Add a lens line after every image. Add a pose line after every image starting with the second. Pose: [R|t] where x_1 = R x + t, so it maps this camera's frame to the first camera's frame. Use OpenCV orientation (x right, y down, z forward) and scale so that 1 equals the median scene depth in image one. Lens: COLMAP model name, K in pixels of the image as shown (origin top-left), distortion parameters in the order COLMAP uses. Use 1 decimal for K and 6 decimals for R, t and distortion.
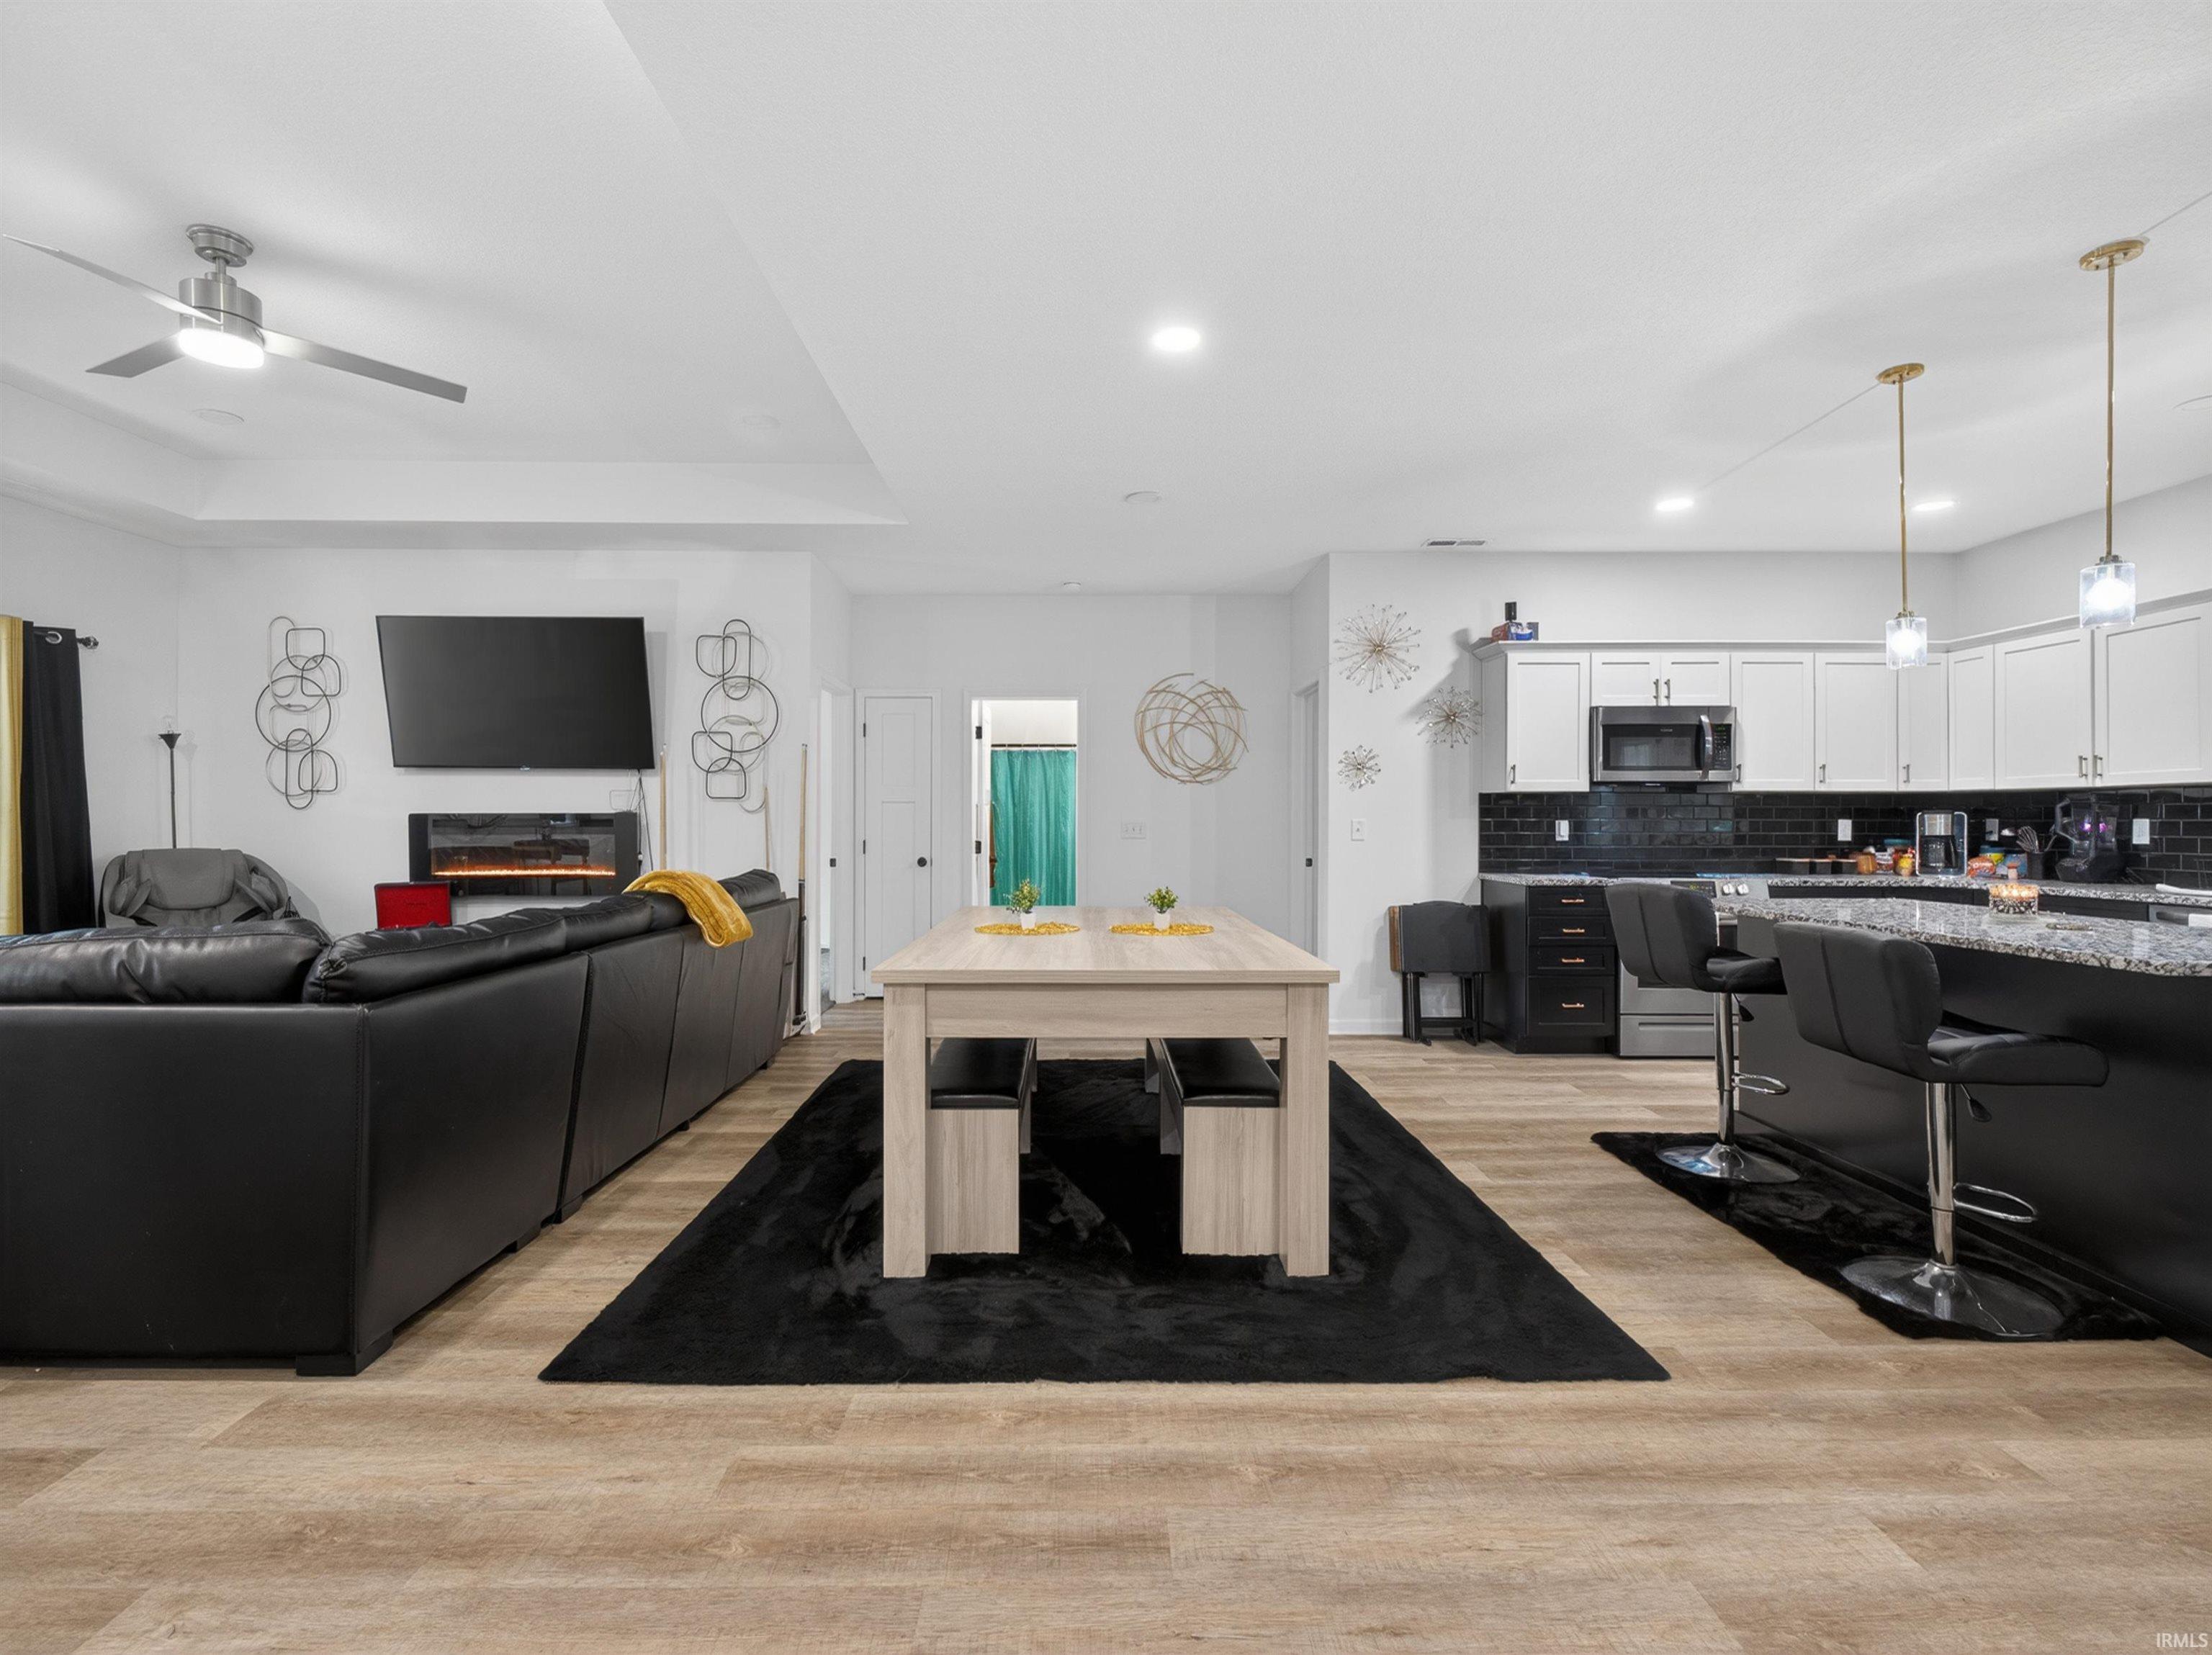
lens RADIAL K [[1043.5, 0, 1092.2], [0, 1043.5, 824.9], [0, 0, 1]] dist [0.000479, -0.004217]
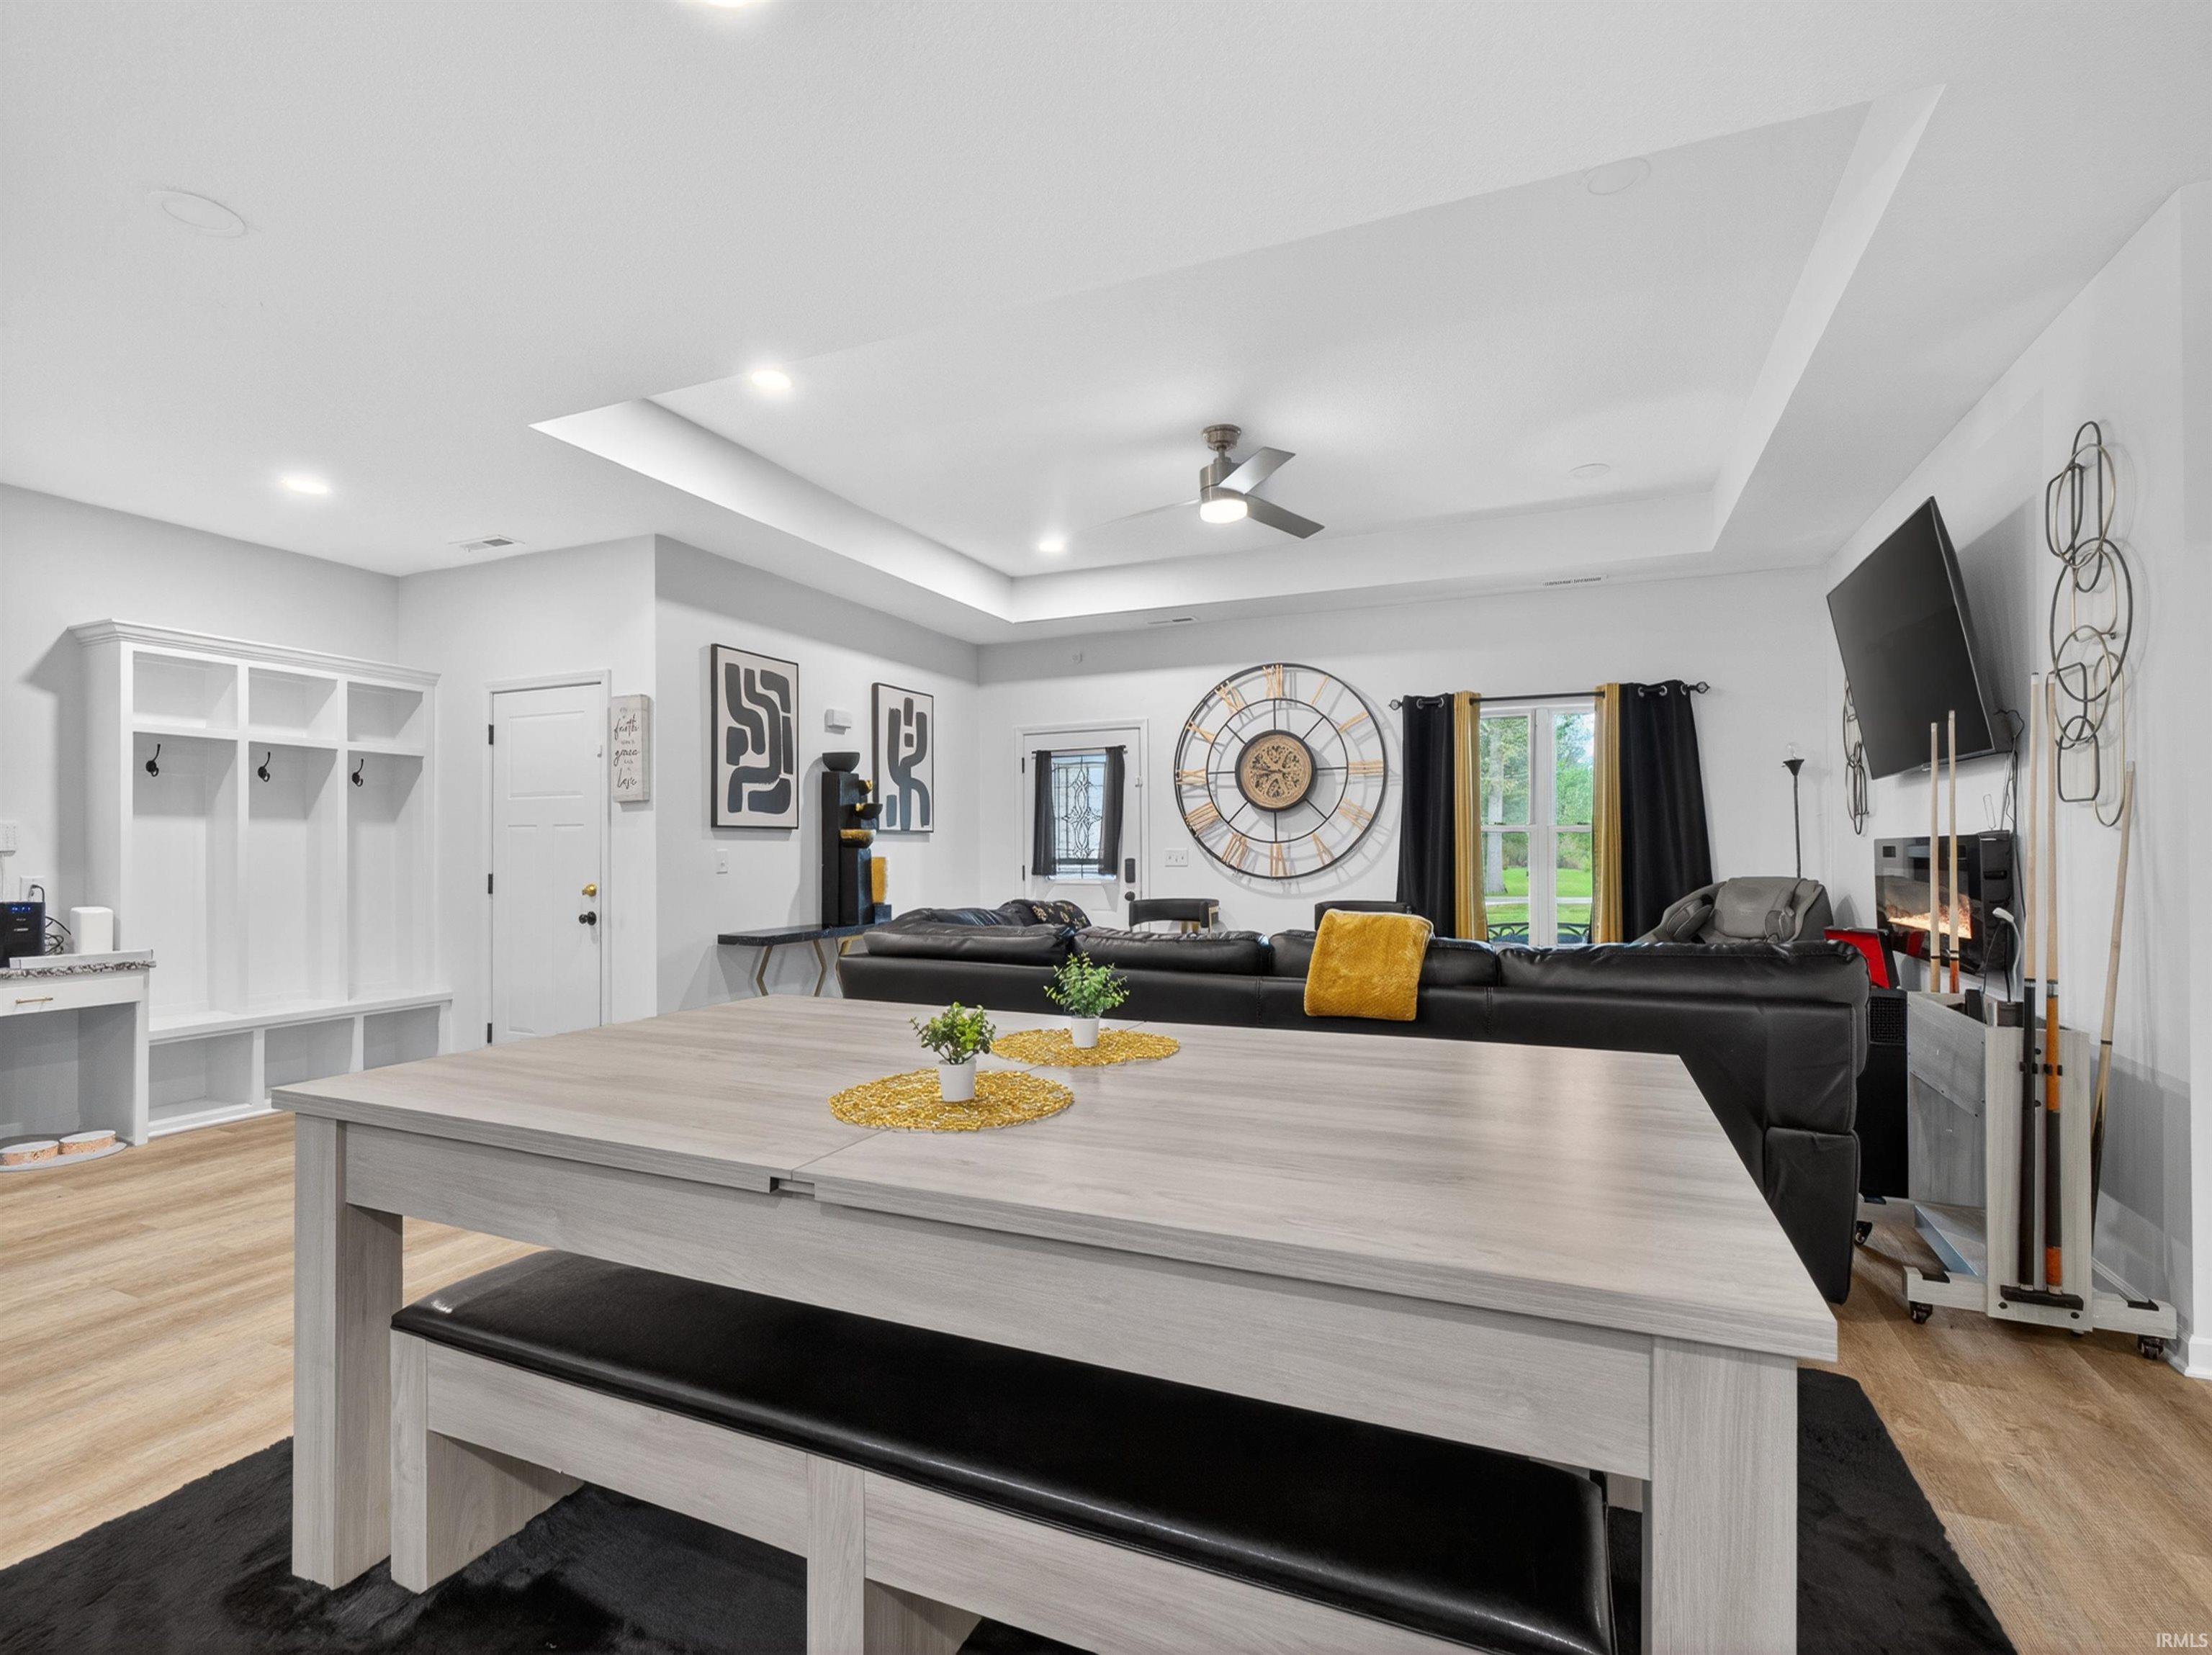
lens RADIAL K [[1048.6, 0, 1095.0], [0, 1048.6, 841.0], [0, 0, 1]] dist [-0.002139, 0.000035]
pose [[-0.415815, -0.008184, -0.909412, 0.289597], [-0.000479, 0.999961, -0.008780, -0.002449], [0.909449, -0.003216, -0.415803, 0.820207]]
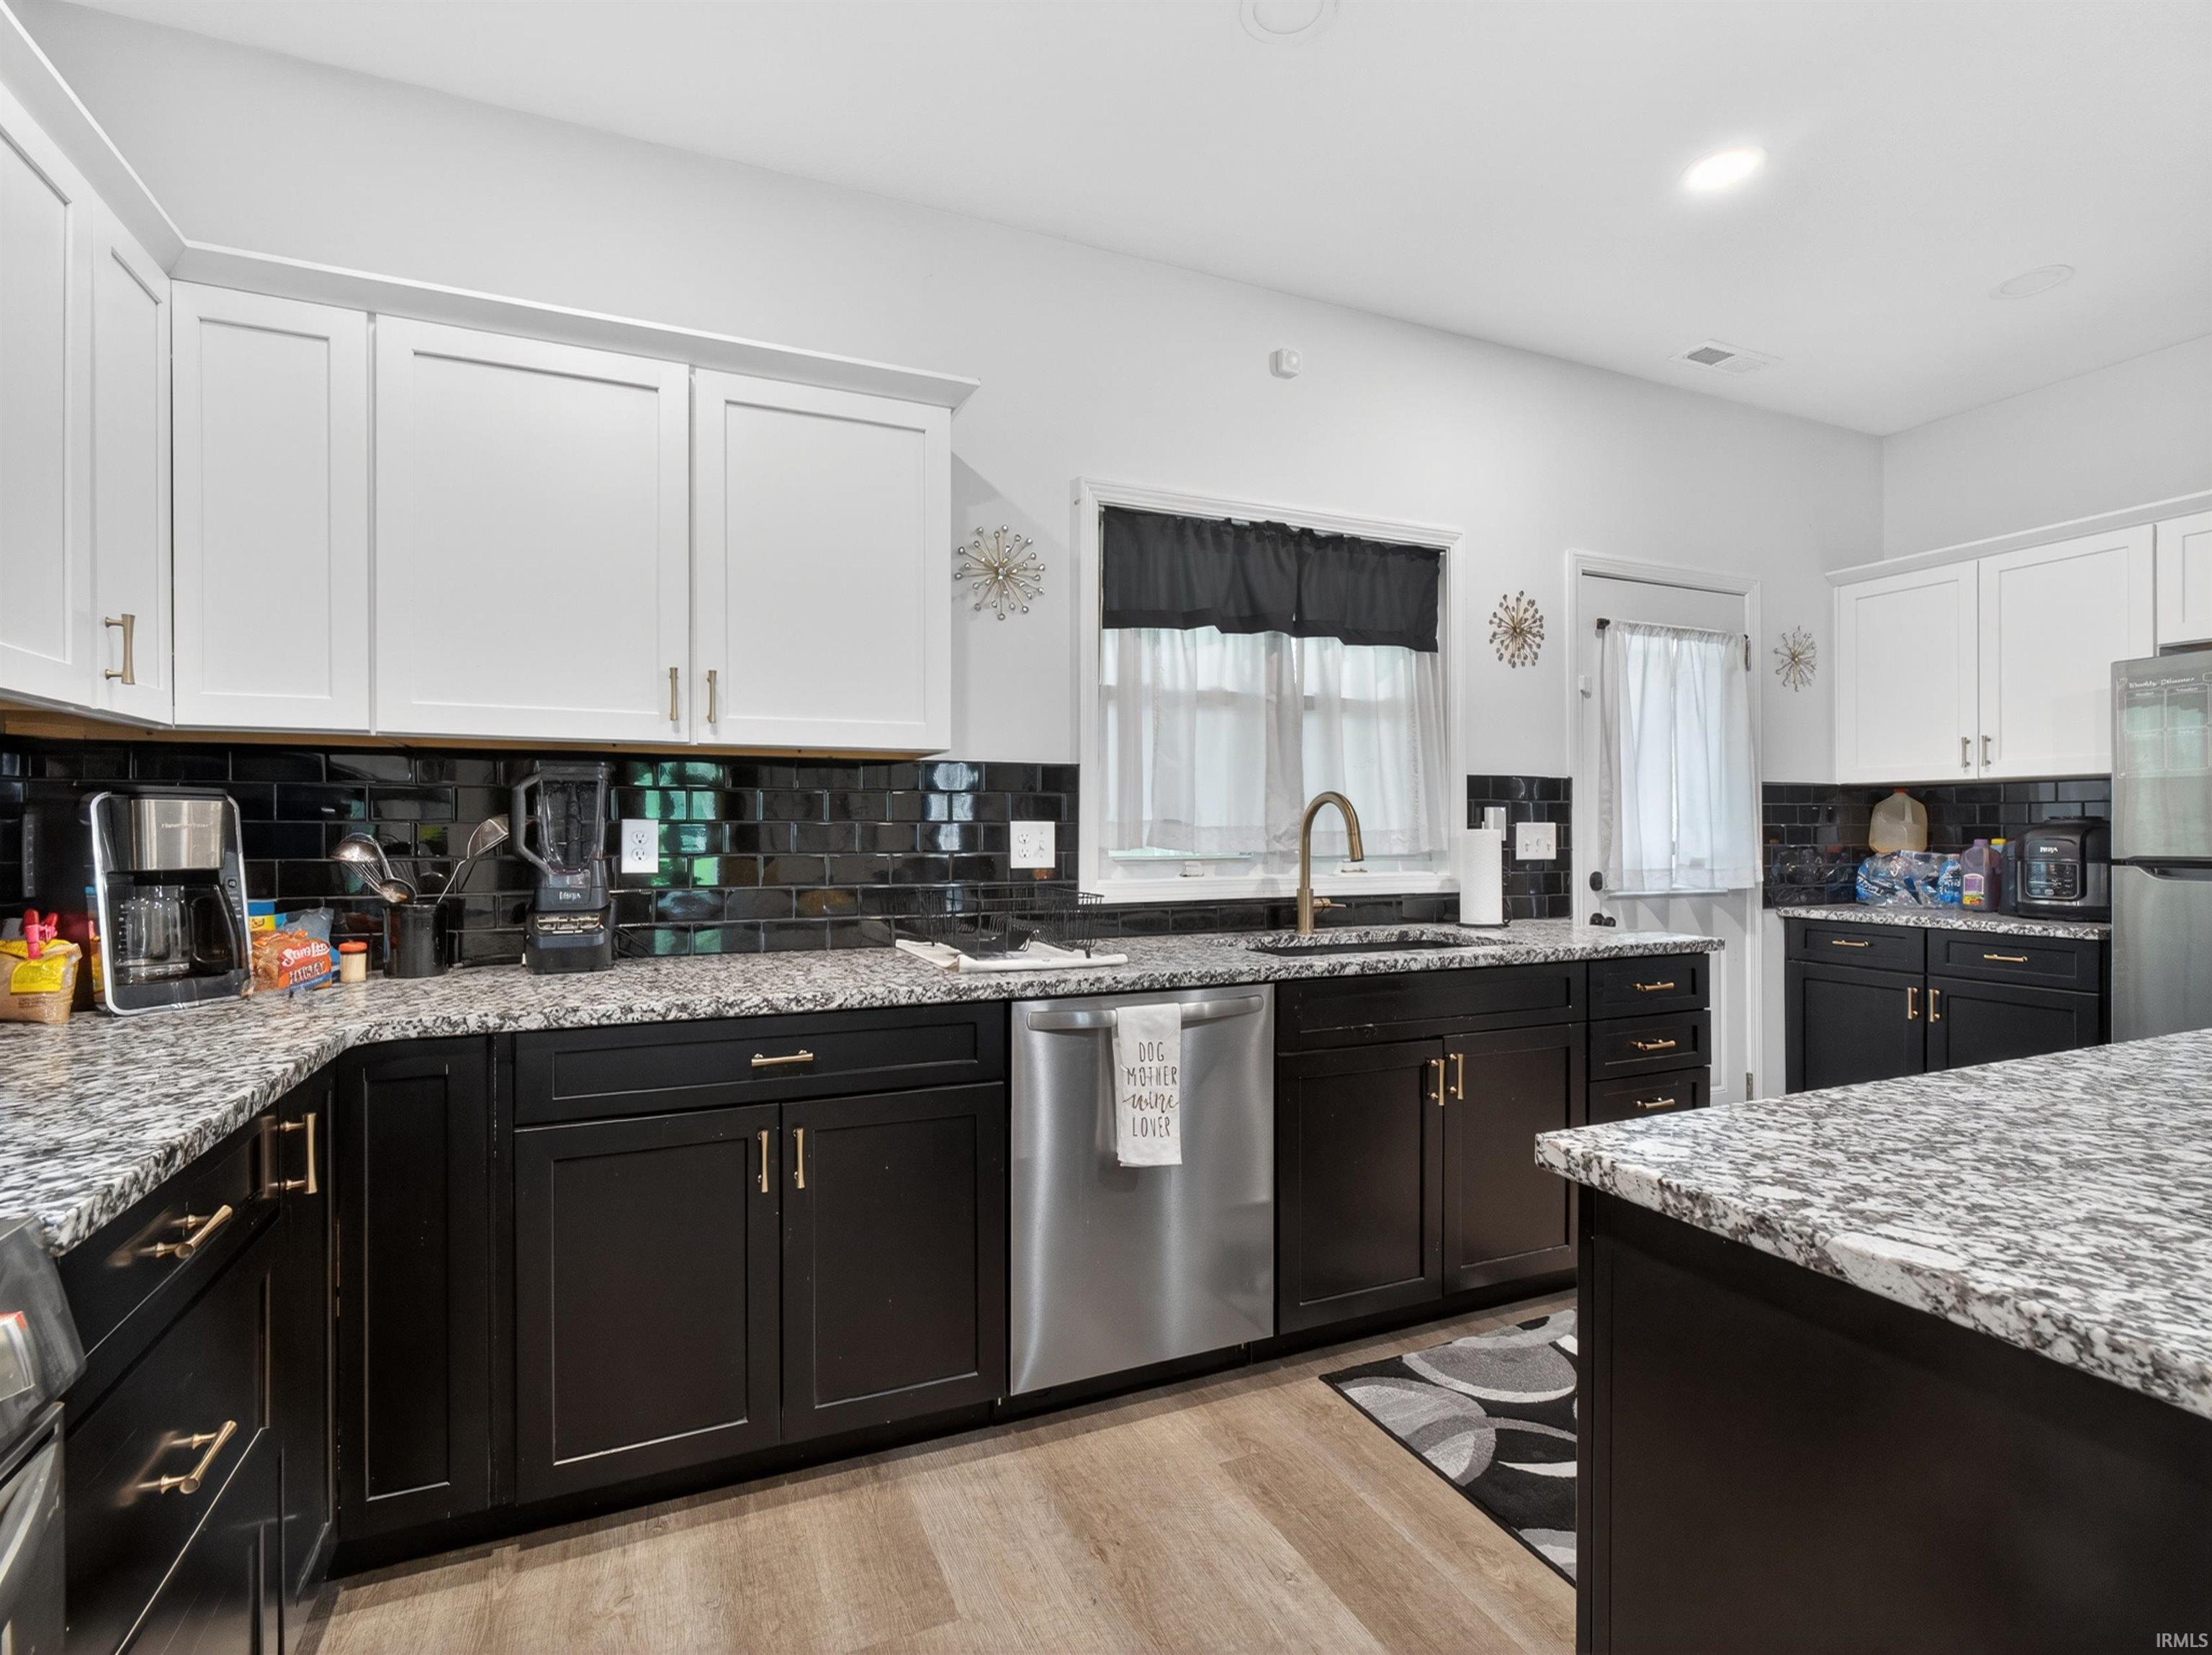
lens RADIAL K [[1043.5, 0, 1092.2], [0, 1043.5, 824.9], [0, 0, 1]] dist [0.000479, -0.004217]
pose [[-0.390997, 0.001714, 0.920390, 0.429385], [0.003004, 0.999995, -0.000586, -0.002228], [-0.920387, 0.002536, -0.391000, 0.866529]]
